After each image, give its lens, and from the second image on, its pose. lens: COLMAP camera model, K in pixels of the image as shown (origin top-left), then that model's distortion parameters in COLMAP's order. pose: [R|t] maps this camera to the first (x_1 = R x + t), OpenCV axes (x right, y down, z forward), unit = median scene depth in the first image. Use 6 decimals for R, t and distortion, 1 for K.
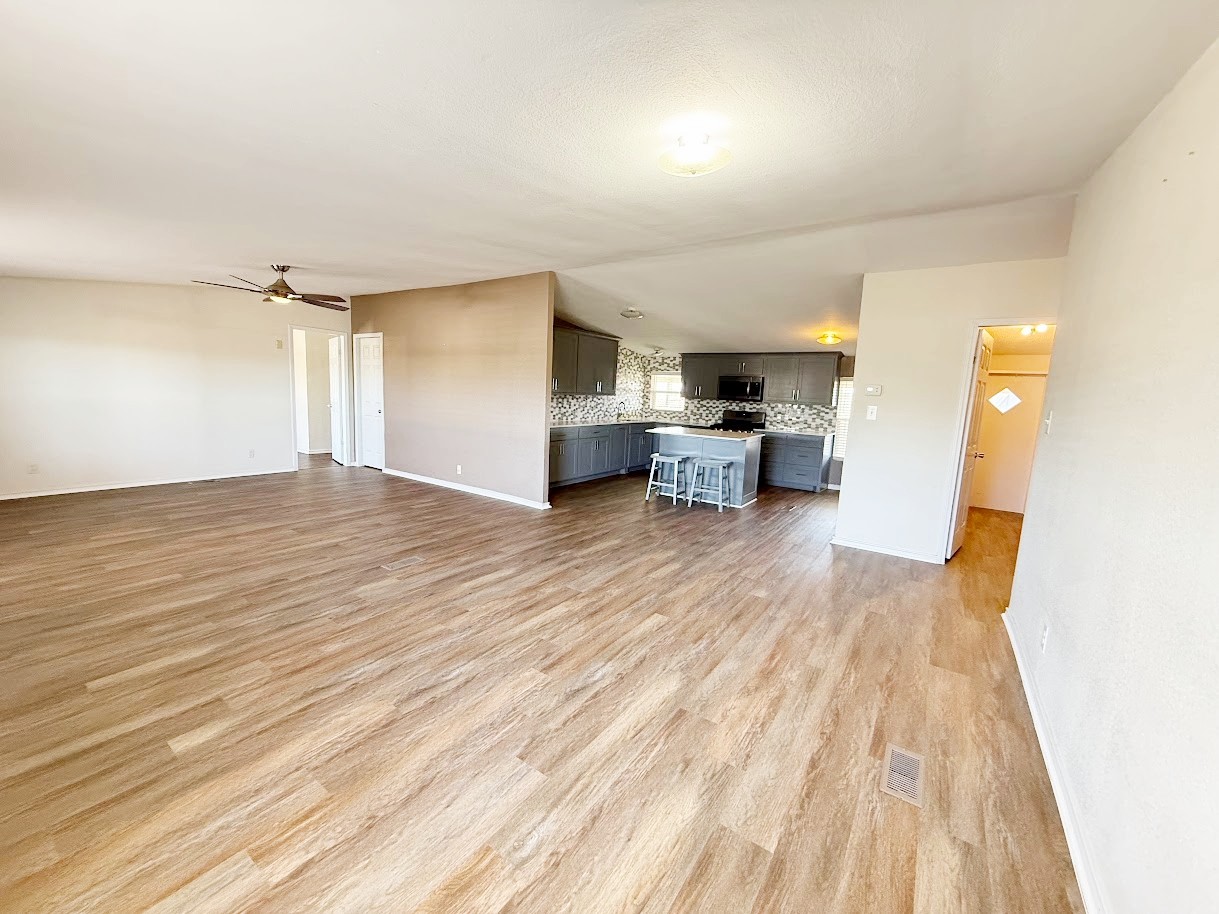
lens RADIAL K [[483.6, 0, 607.8], [0, 483.6, 455.6], [0, 0, 1]] dist [0.000067, -0.000178]
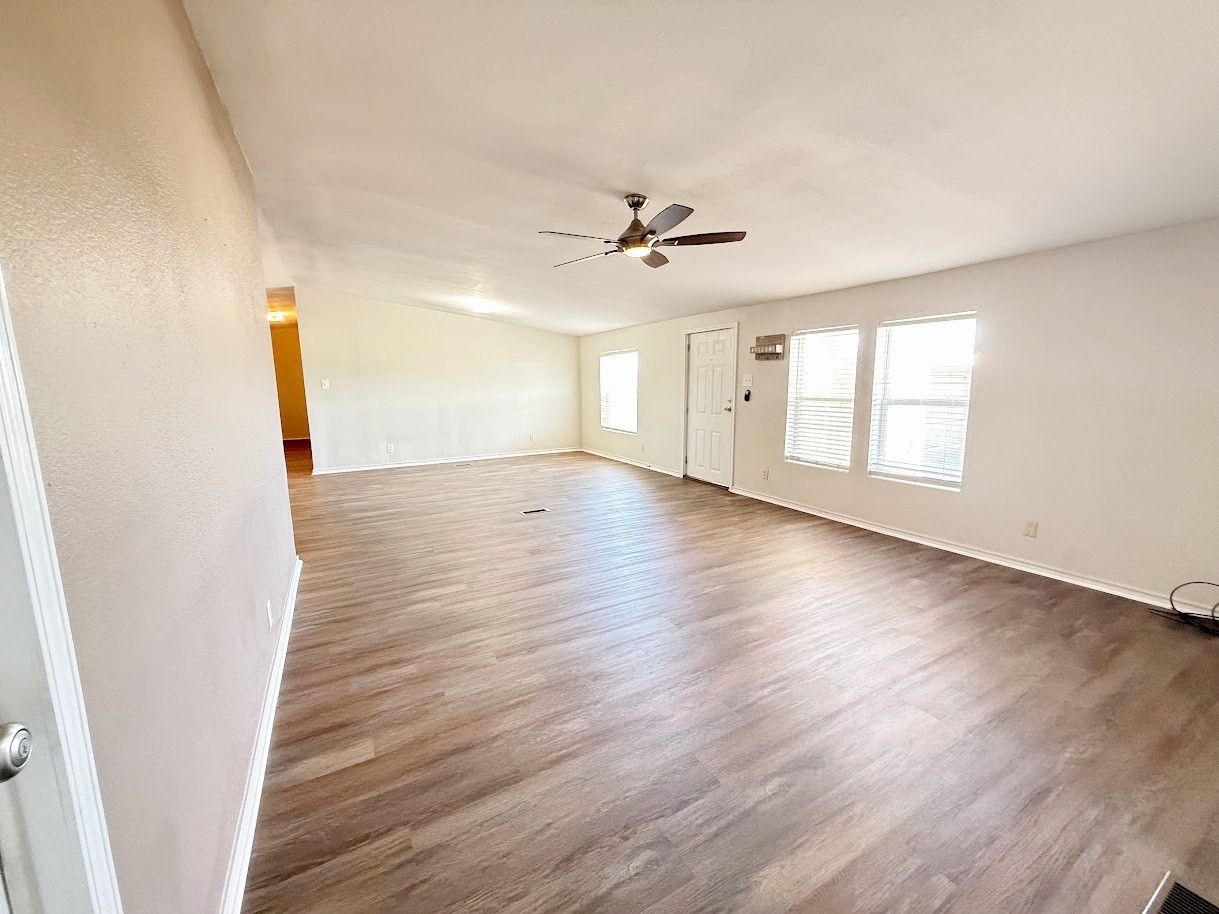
lens RADIAL K [[483.6, 0, 607.8], [0, 483.6, 455.6], [0, 0, 1]] dist [0.000067, -0.000178]
pose [[-0.897835, -0.103691, 0.427950, -0.980298], [0.026403, 0.957452, 0.287381, -0.254983], [-0.439540, 0.269320, -0.856896, 1.708660]]
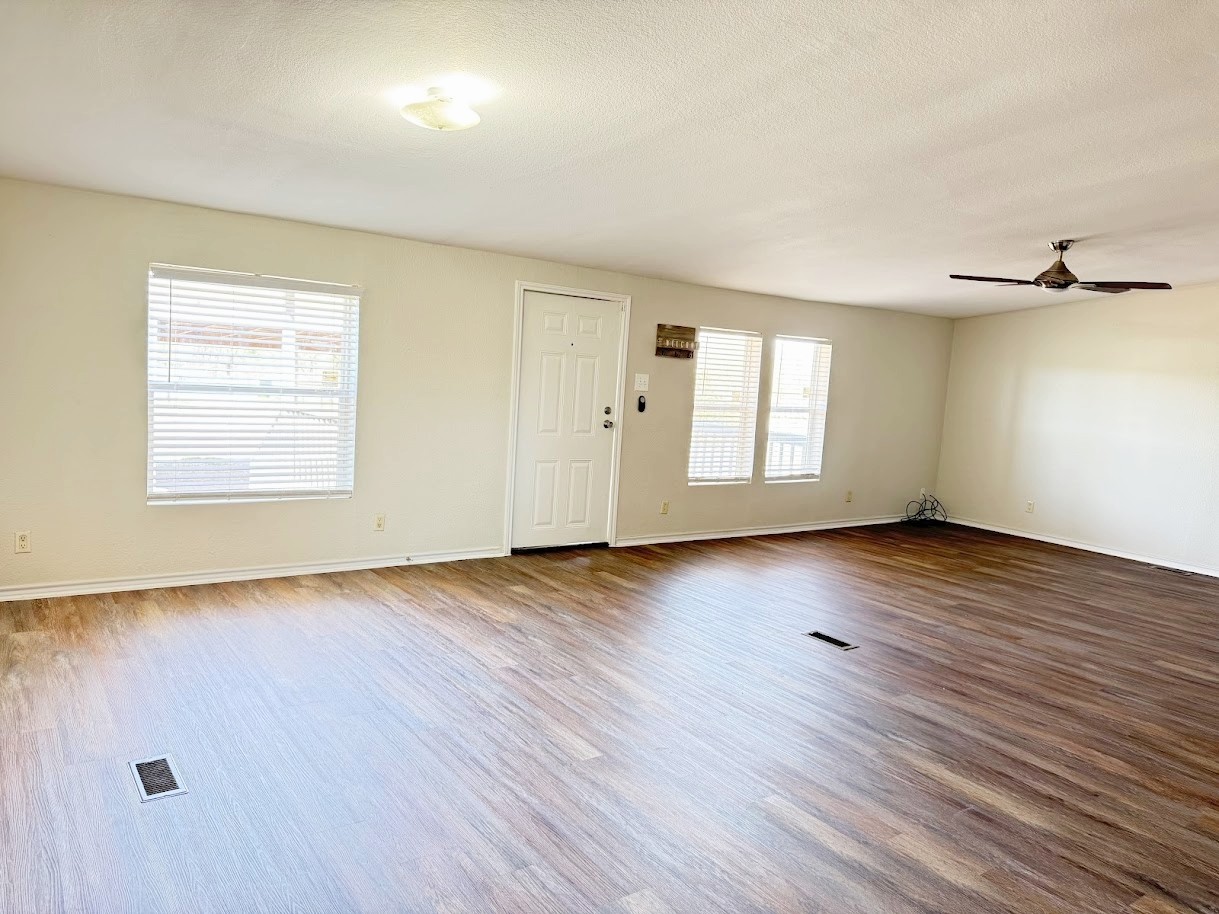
lens RADIAL K [[856.0, 0, 608.3], [0, 856.0, 455.5], [0, 0, 1]] dist [0.101286, -0.133288]
pose [[-0.326516, 0.034250, -0.944571, 0.753927], [-0.204831, 0.973031, 0.106087, -0.095205], [0.922730, 0.228116, -0.310695, 0.882052]]
